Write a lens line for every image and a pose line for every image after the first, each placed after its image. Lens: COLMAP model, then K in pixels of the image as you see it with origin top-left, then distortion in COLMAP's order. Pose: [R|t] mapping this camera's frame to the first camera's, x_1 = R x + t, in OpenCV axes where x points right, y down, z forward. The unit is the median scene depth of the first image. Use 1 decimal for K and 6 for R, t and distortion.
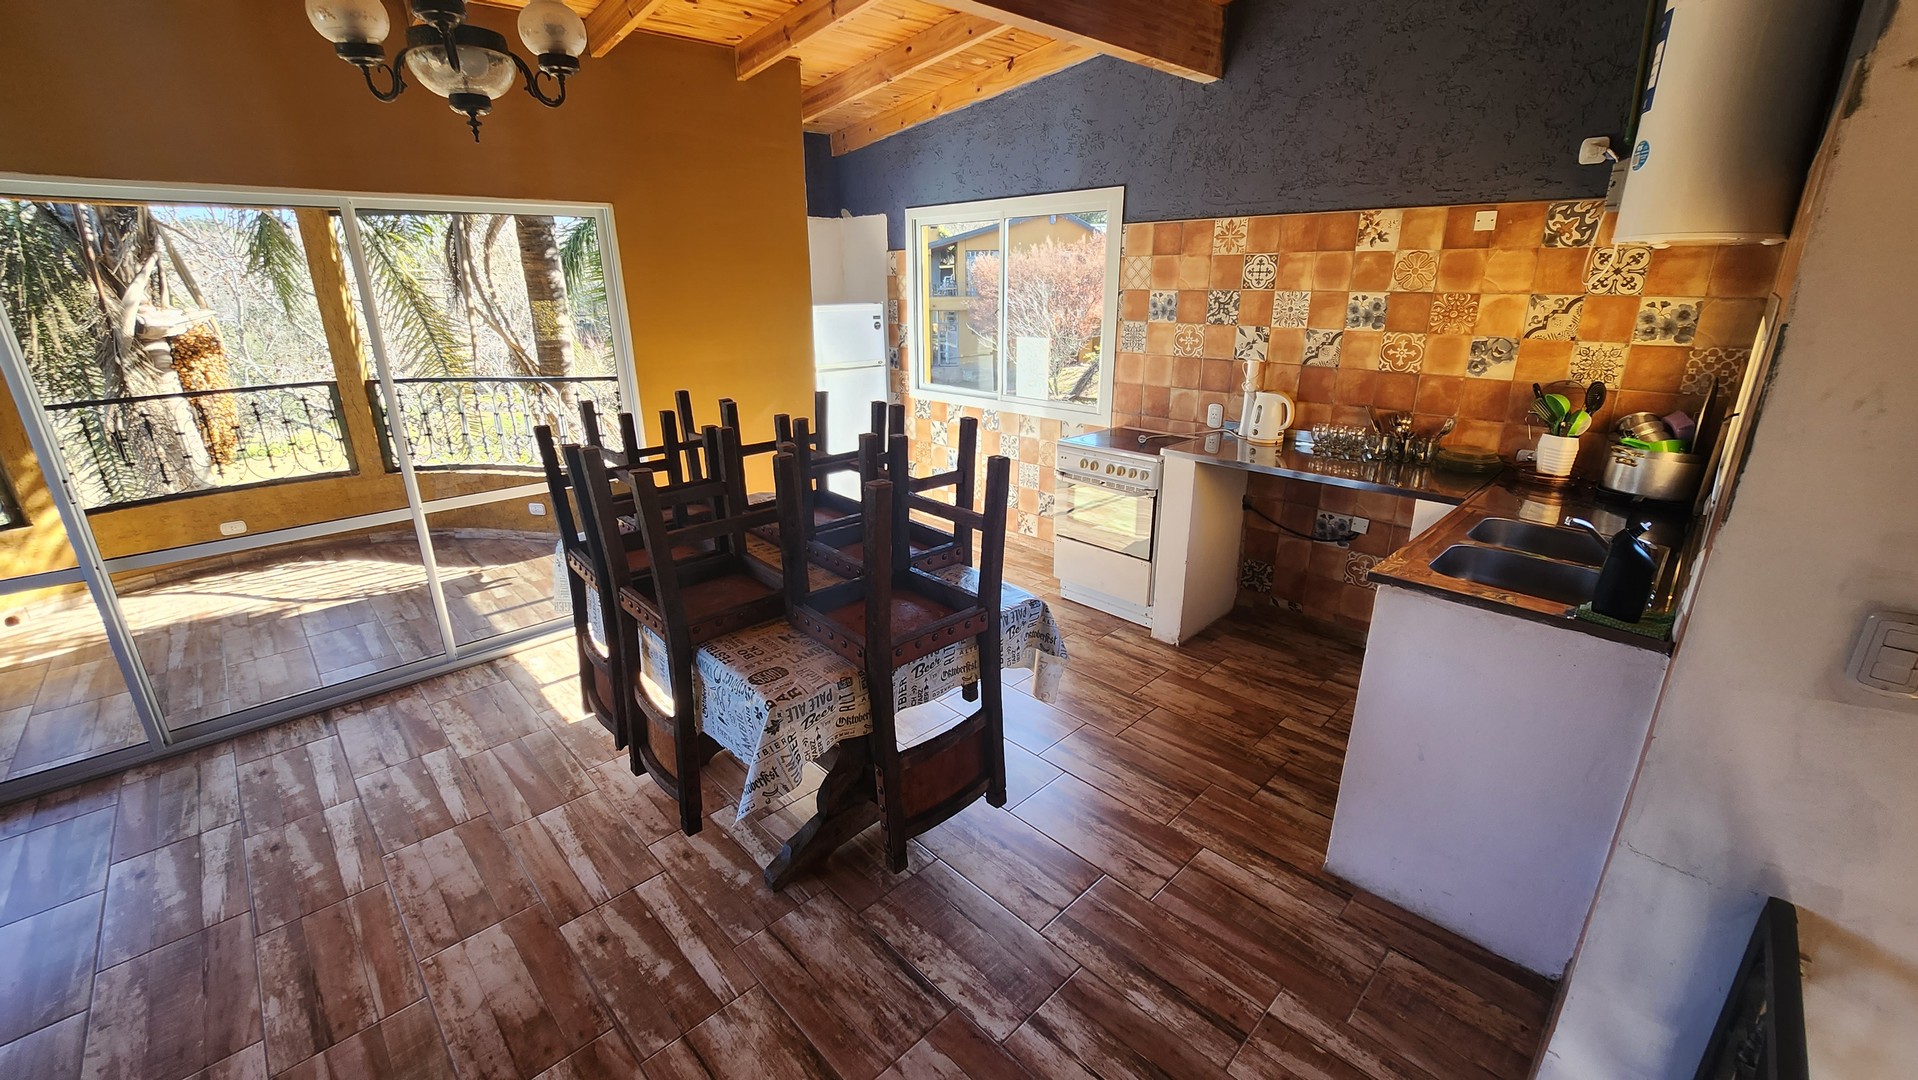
lens RADIAL K [[754.7, 0, 953.0], [0, 754.7, 533.6], [0, 0, 1]] dist [-0.016396, 0.000003]
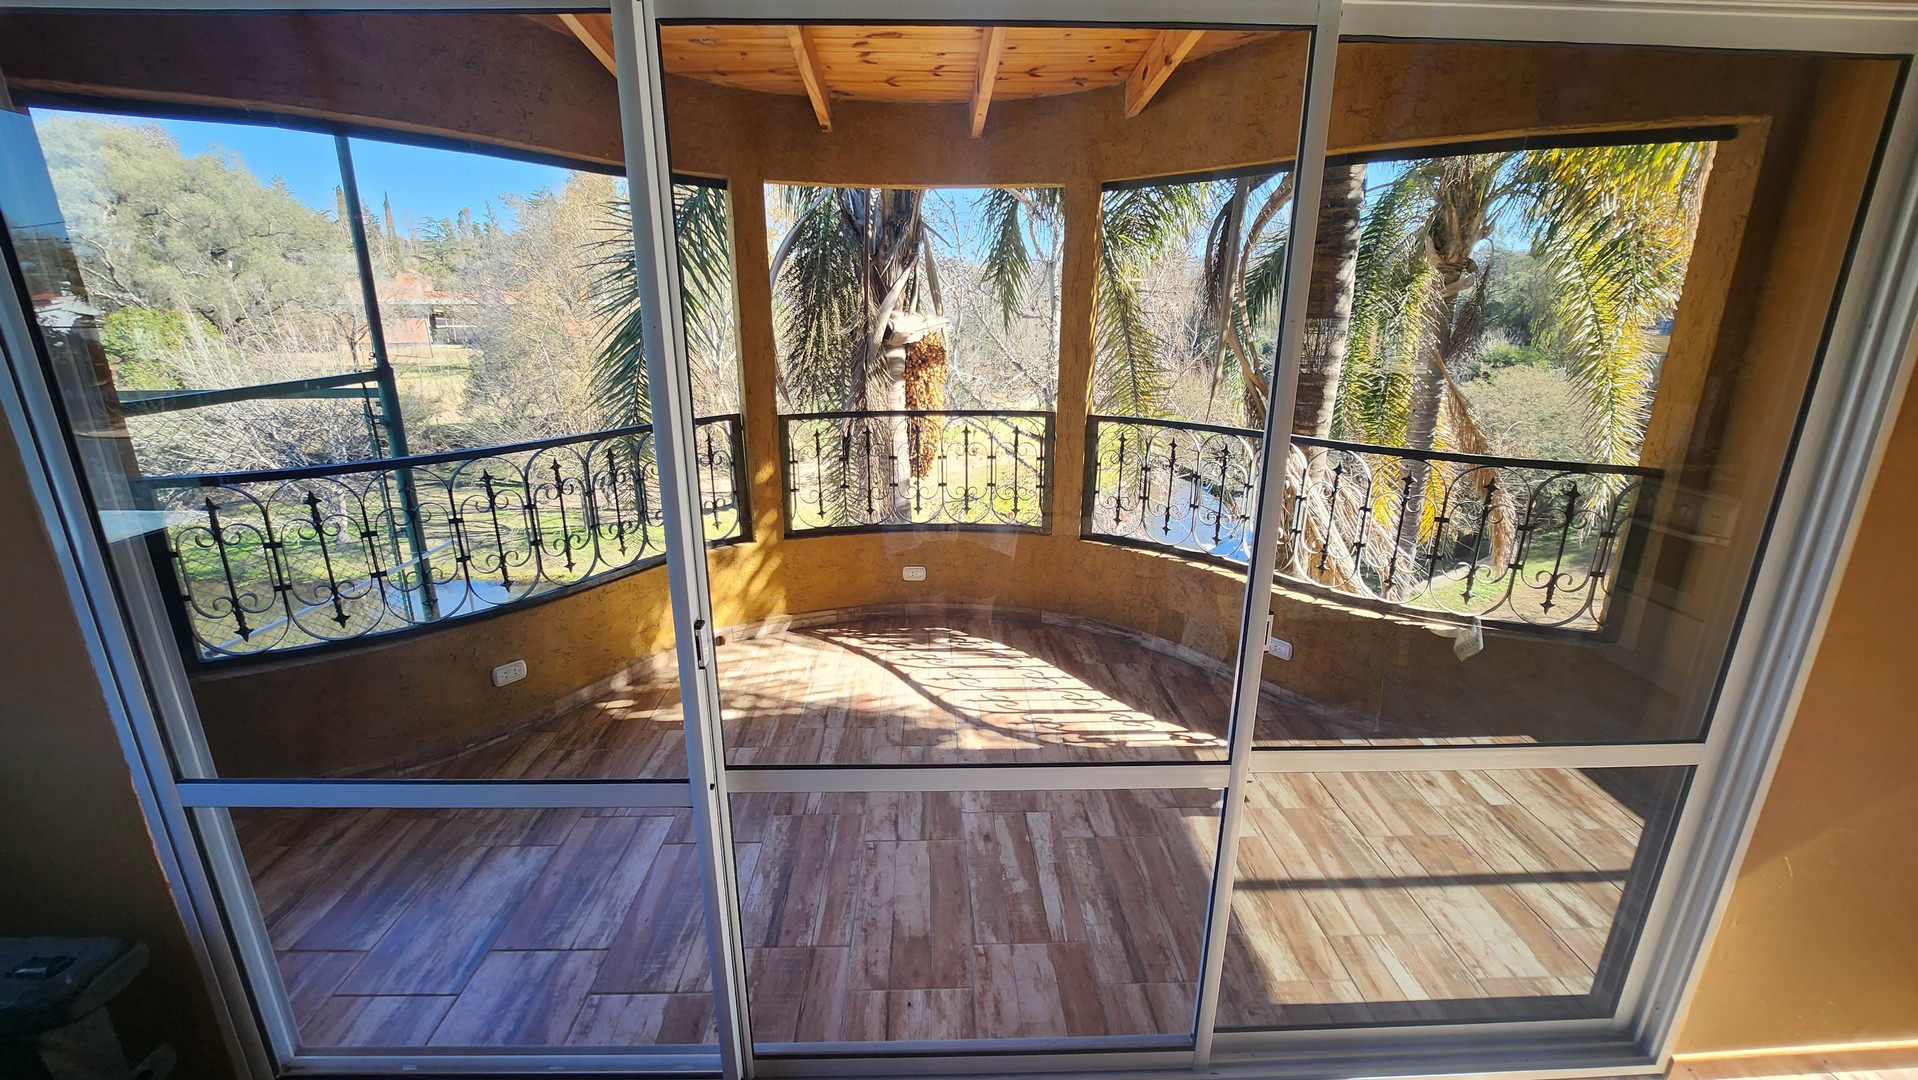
lens RADIAL K [[754.7, 0, 940.0], [0, 754.7, 534.0], [0, 0, 1]] dist [-0.016396, 0.000003]
pose [[0.729603, 0.202416, -0.653228, -0.510715], [-0.224810, 0.973096, 0.050439, -0.127483], [0.645863, 0.110051, 0.755479, 0.473222]]
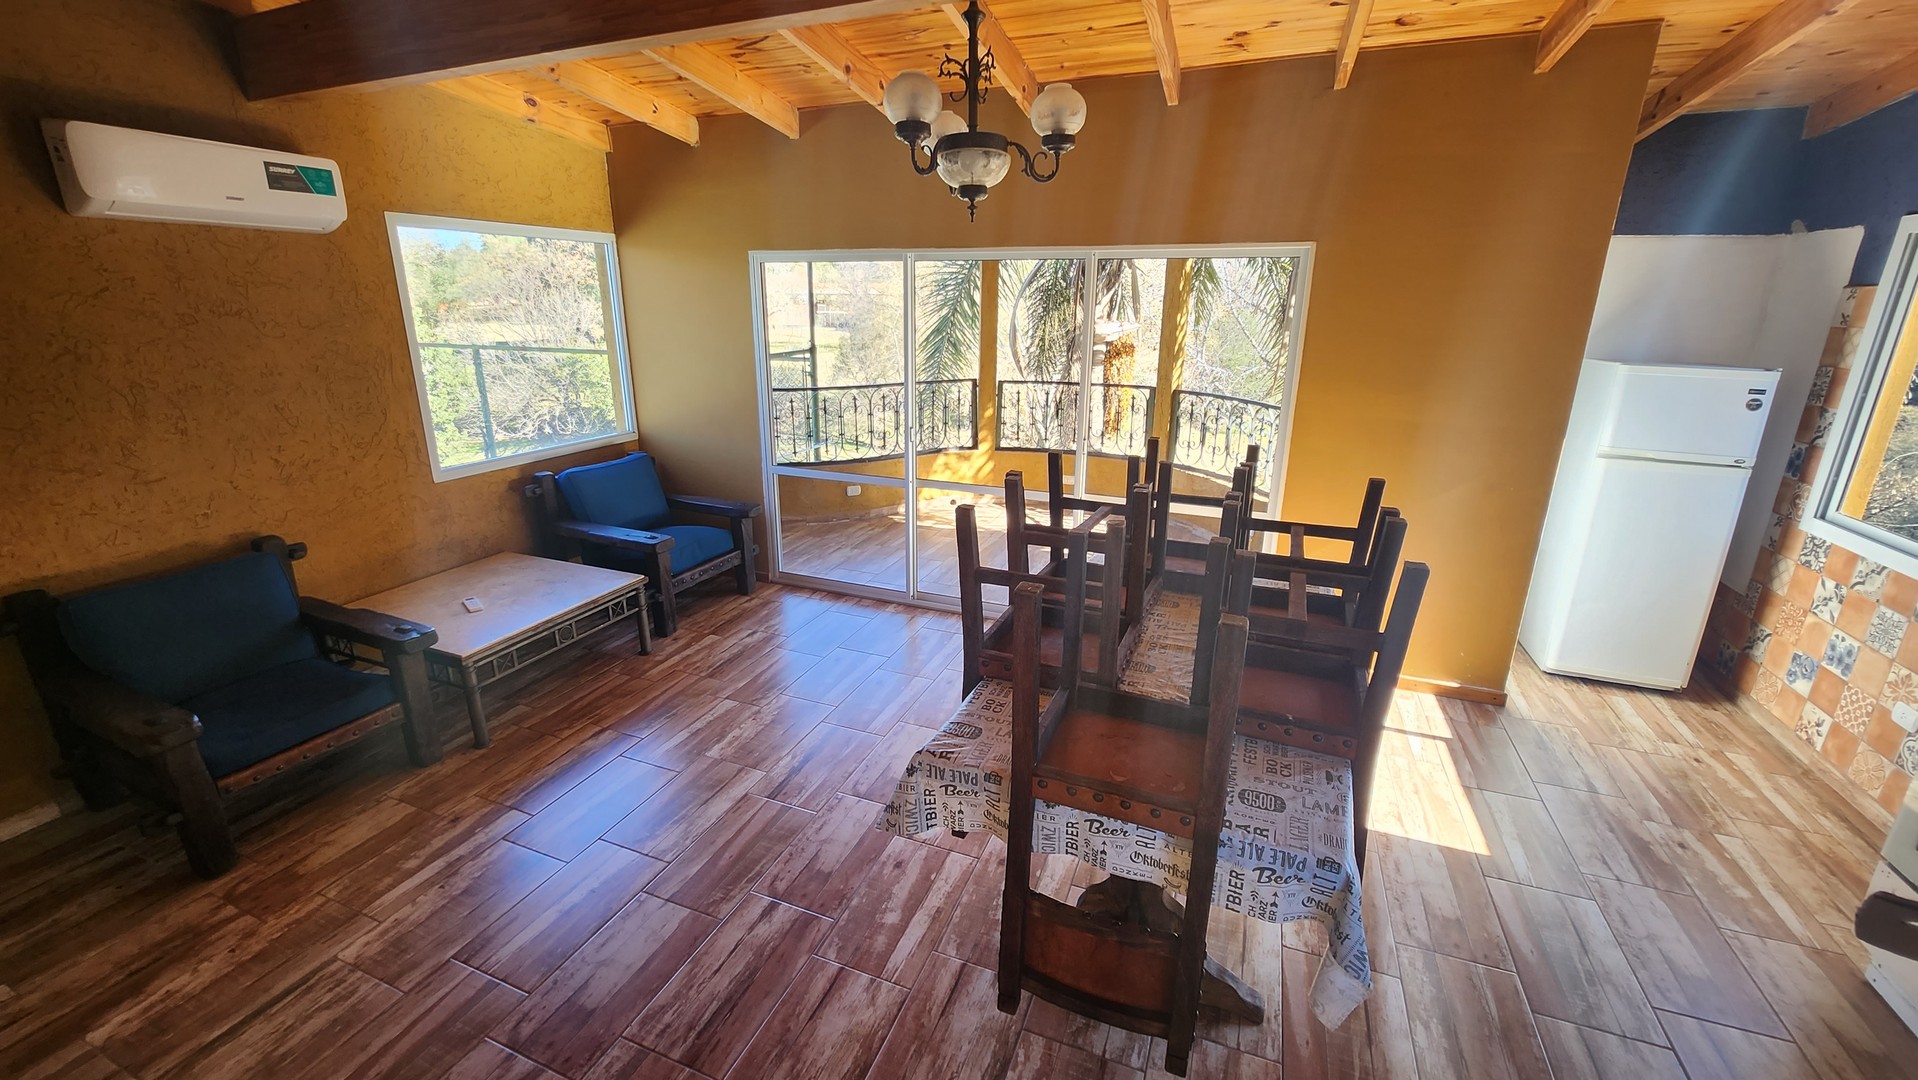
lens RADIAL K [[754.7, 0, 958.5], [0, 754.7, 530.6], [0, 0, 1]] dist [-0.016396, 0.000003]
pose [[0.410243, 0.278819, -0.868309, 0.261052], [-0.301006, 0.940159, 0.159677, -0.104538], [0.860869, 0.195860, 0.469620, 0.218936]]
